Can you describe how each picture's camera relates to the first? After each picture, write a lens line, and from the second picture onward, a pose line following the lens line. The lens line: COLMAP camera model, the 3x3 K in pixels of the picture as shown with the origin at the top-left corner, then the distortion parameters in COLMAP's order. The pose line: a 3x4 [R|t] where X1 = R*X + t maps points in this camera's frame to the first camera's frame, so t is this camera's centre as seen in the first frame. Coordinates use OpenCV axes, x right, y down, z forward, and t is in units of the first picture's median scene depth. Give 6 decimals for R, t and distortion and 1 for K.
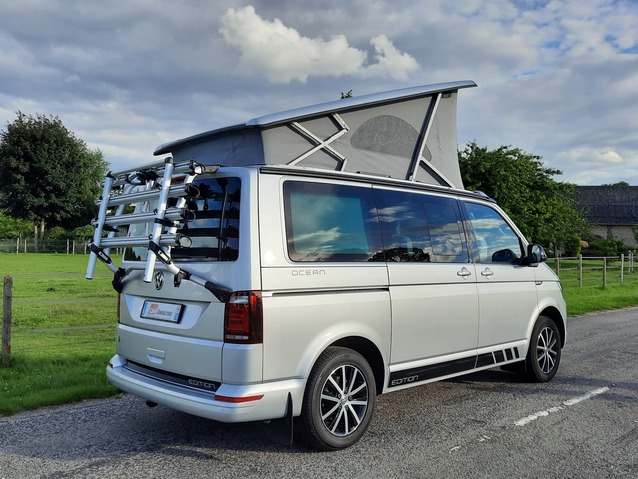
lens RADIAL K [[583.6, 0, 316.7], [0, 583.6, 255.5], [0, 0, 1]] dist [0.001947, -0.008816]
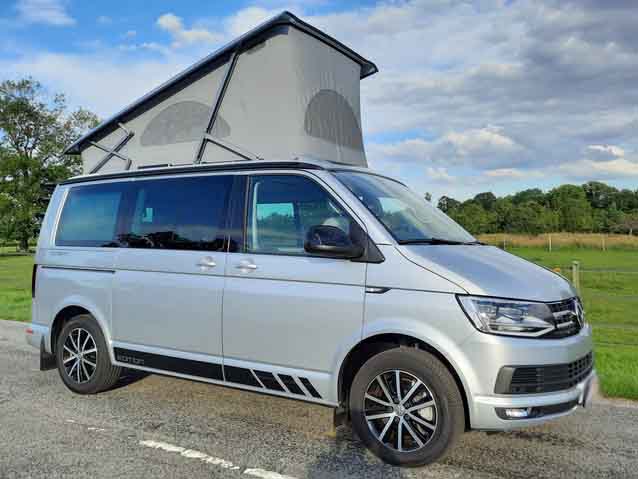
lens RADIAL K [[583.6, 0, 316.7], [0, 583.6, 255.5], [0, 0, 1]] dist [0.001947, -0.008816]
pose [[0.257738, 0.027012, -0.965837, 1.241610], [-0.005517, 0.999634, 0.026485, -0.006234], [0.966199, -0.001498, 0.257793, 1.038524]]
